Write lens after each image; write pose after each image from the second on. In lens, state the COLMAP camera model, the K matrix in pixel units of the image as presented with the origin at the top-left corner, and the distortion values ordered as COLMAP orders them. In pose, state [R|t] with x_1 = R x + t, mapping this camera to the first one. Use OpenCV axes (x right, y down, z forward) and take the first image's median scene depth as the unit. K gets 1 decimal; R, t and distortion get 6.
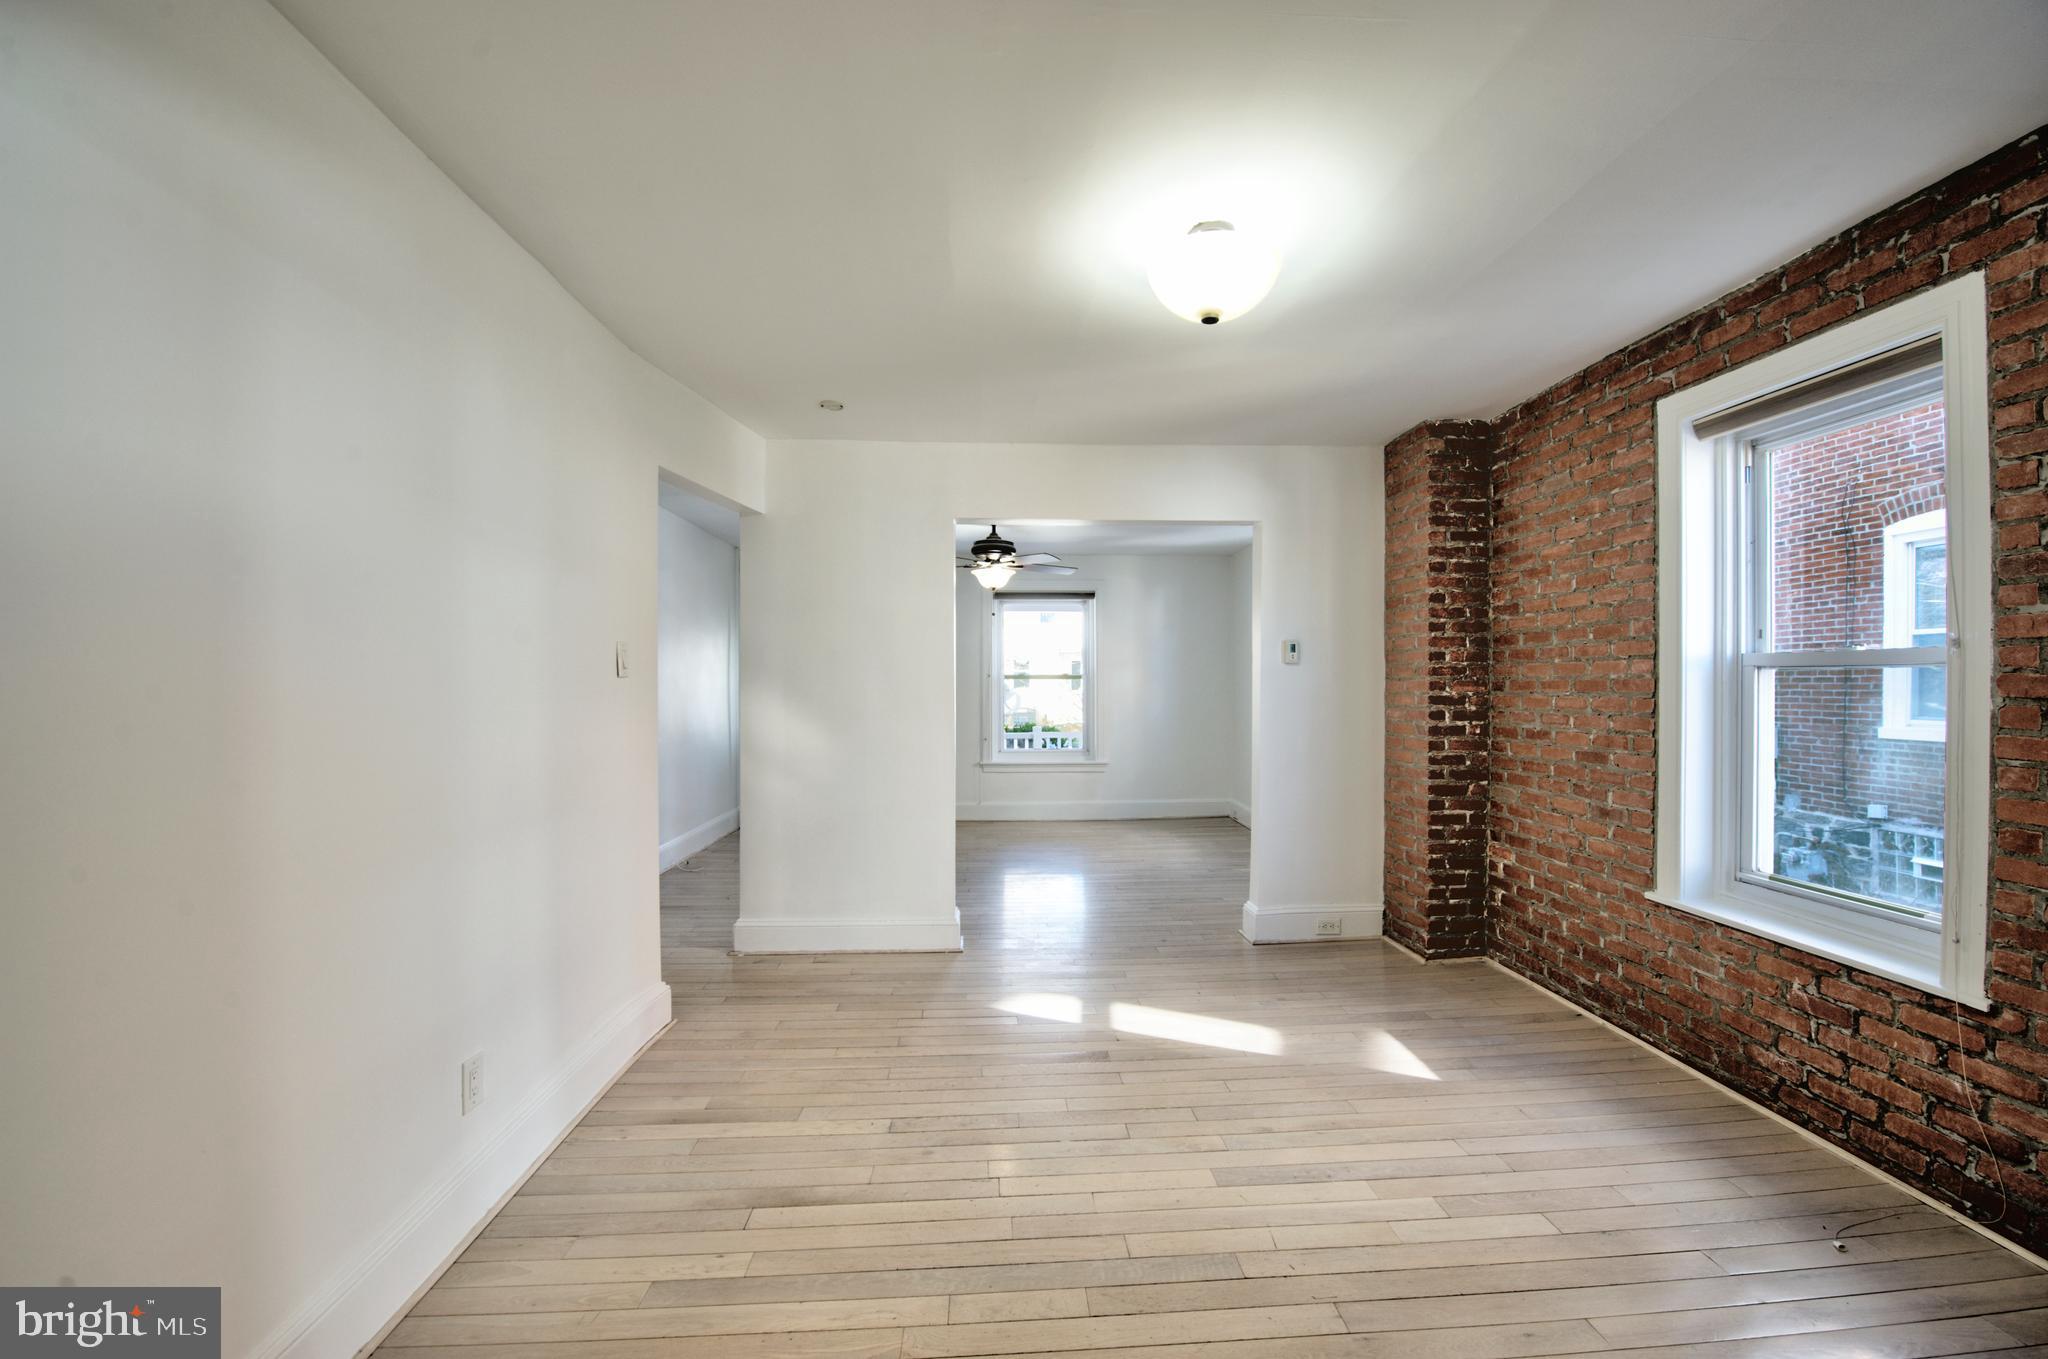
lens RADIAL K [[822.8, 0, 1025.4], [0, 822.8, 700.5], [0, 0, 1]] dist [-0.013250, -0.001659]
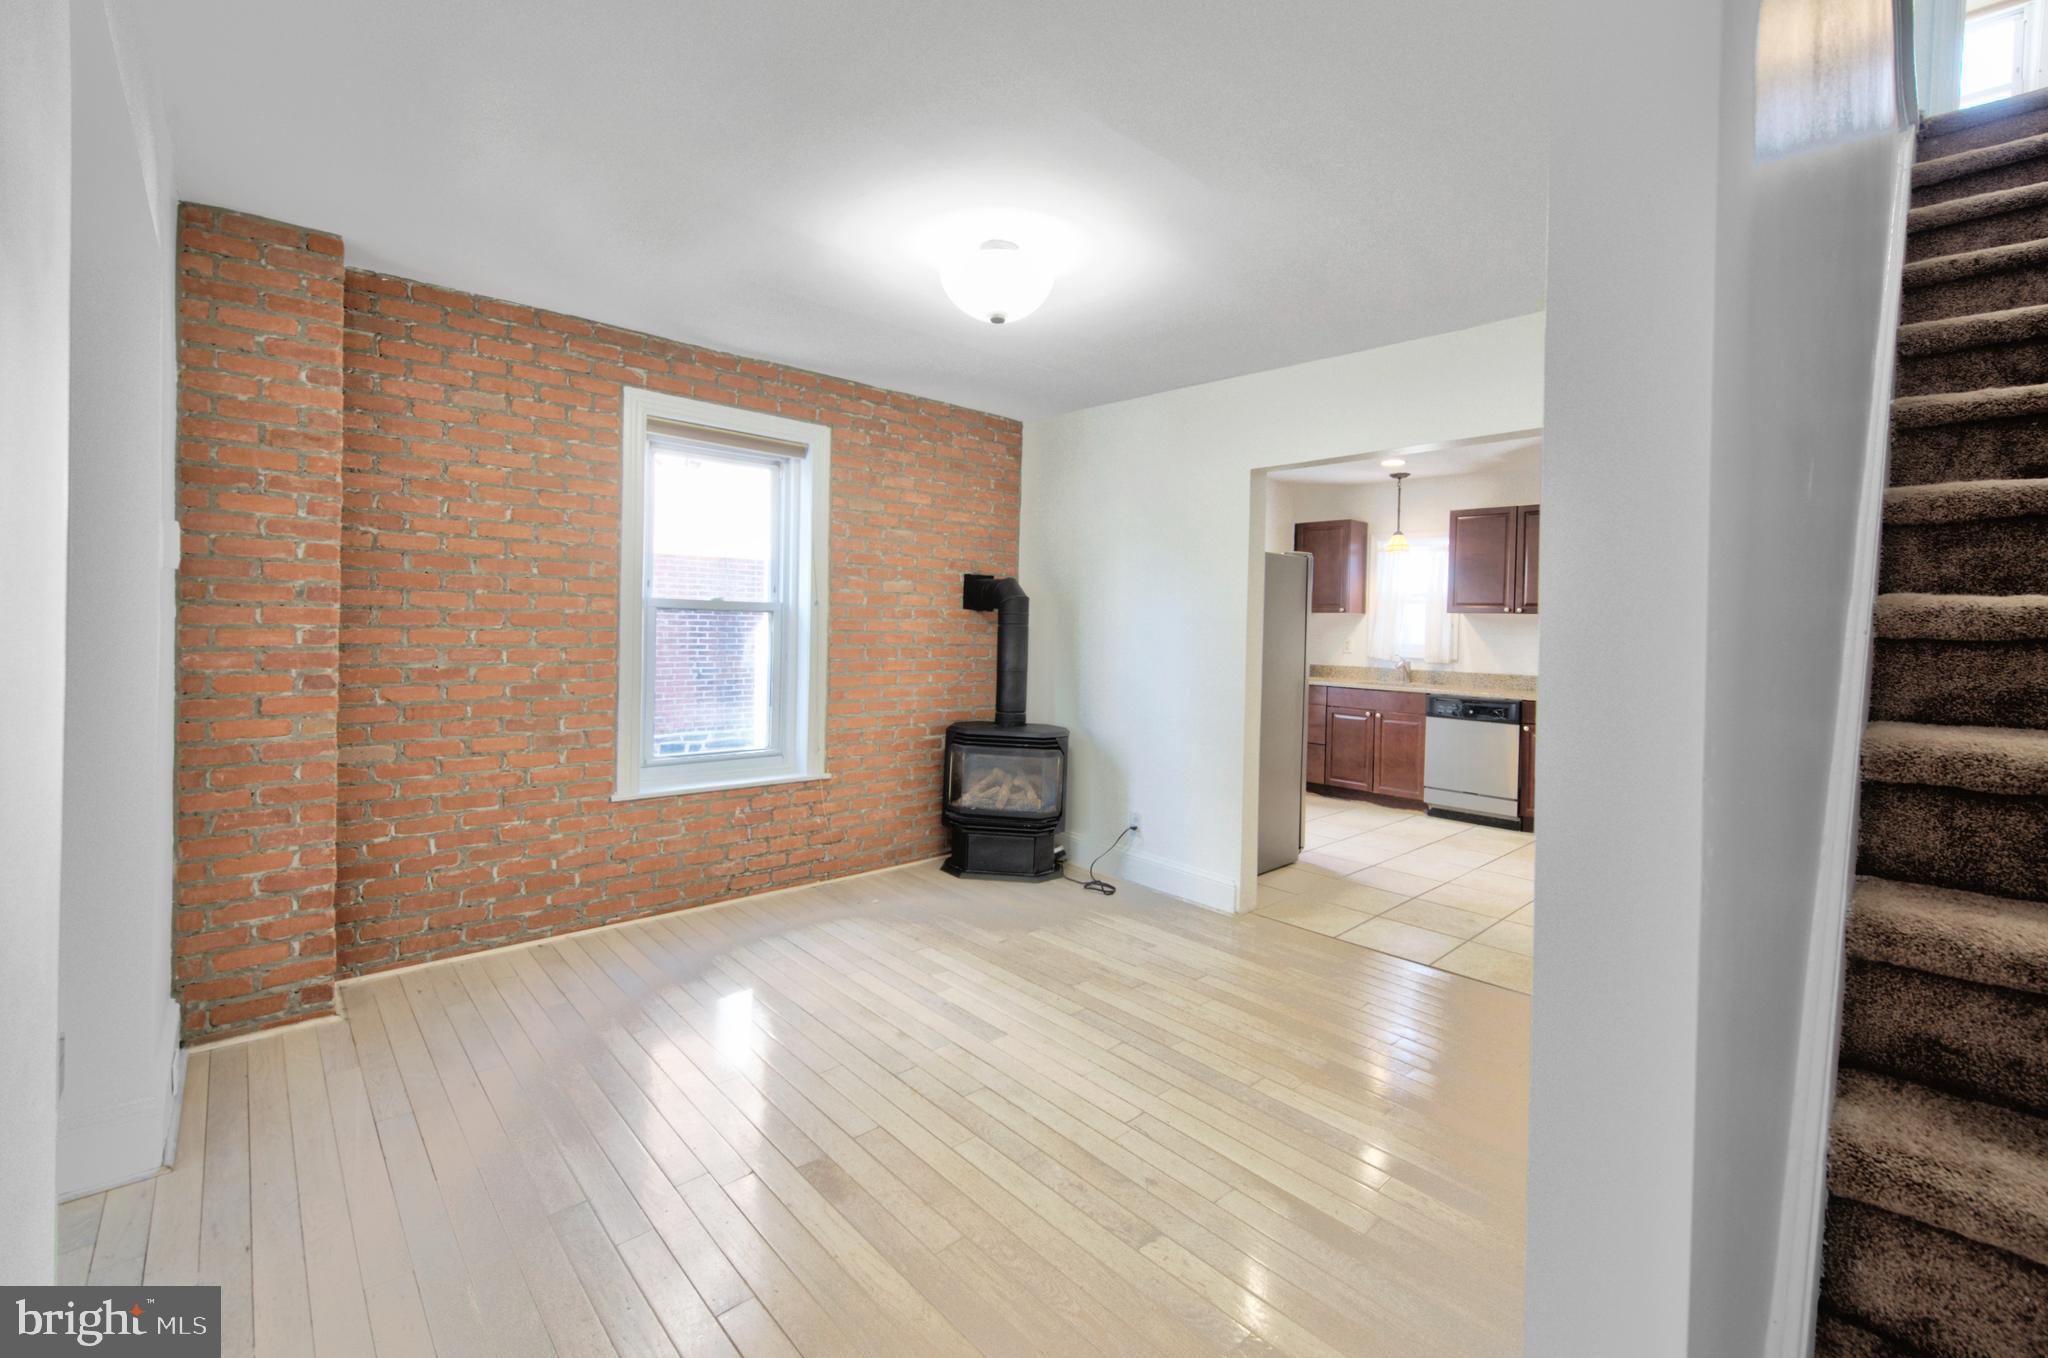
lens RADIAL K [[872.7, 0, 1026.9], [0, 872.7, 600.6], [0, 0, 1]] dist [0.001601, 0.000110]
pose [[-0.640490, 0.009625, 0.767906, -0.520592], [-0.005076, 0.999847, -0.016766, -0.025874], [-0.767950, -0.014636, -0.640343, 1.187693]]
